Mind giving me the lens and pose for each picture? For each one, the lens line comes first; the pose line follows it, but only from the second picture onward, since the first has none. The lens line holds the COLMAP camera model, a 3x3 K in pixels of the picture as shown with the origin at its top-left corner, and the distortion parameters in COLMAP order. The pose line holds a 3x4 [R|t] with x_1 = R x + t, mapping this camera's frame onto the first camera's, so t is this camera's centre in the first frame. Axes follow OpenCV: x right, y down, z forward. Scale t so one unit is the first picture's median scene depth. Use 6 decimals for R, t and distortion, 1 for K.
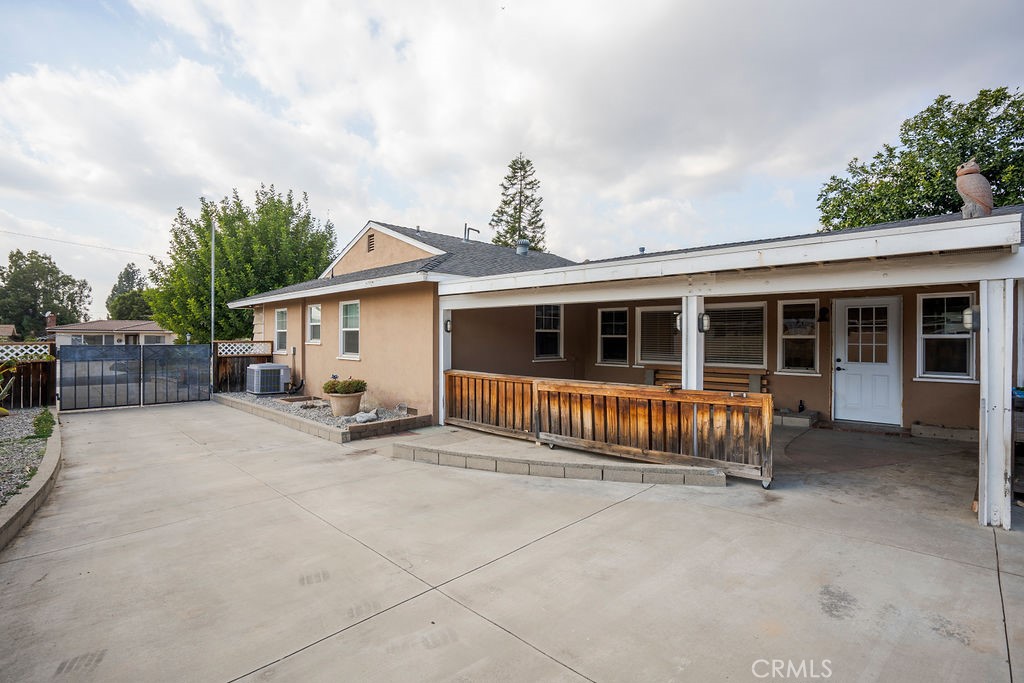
lens RADIAL K [[485.5, 0, 476.3], [0, 485.5, 338.7], [0, 0, 1]] dist [-0.001299, 0.000471]
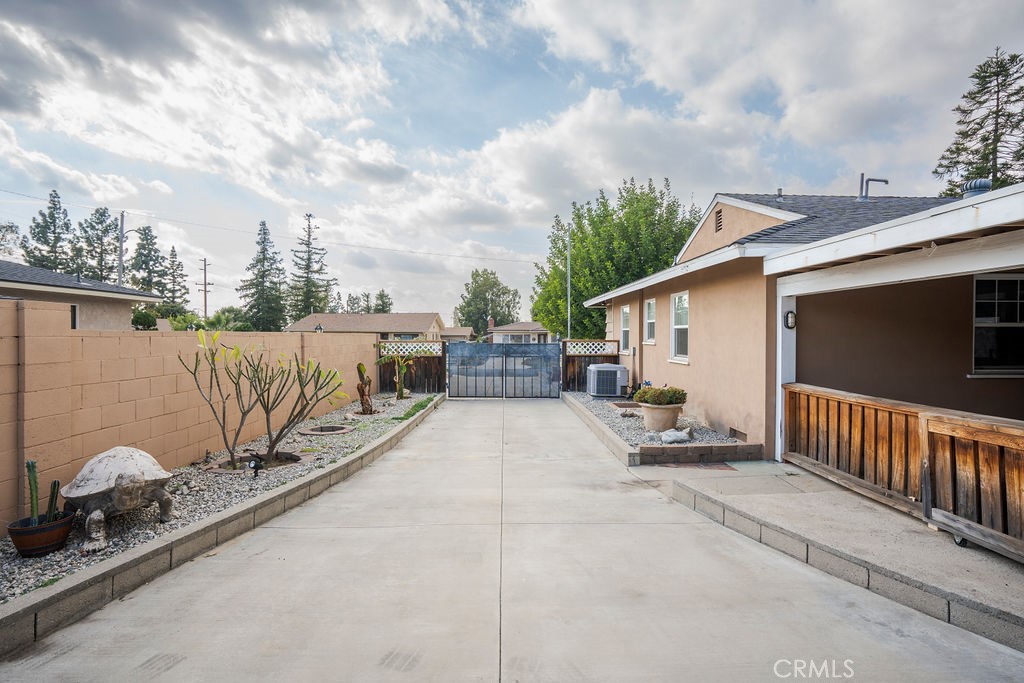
lens RADIAL K [[501.8, 0, 512.0], [0, 501.8, 341.5], [0, 0, 1]] dist [-0.048034, 0.028586]
pose [[0.750624, 0.006269, -0.660700, 0.095925], [-0.001441, 0.999968, 0.007852, -0.000152], [0.660728, -0.004942, 0.750609, 0.181378]]
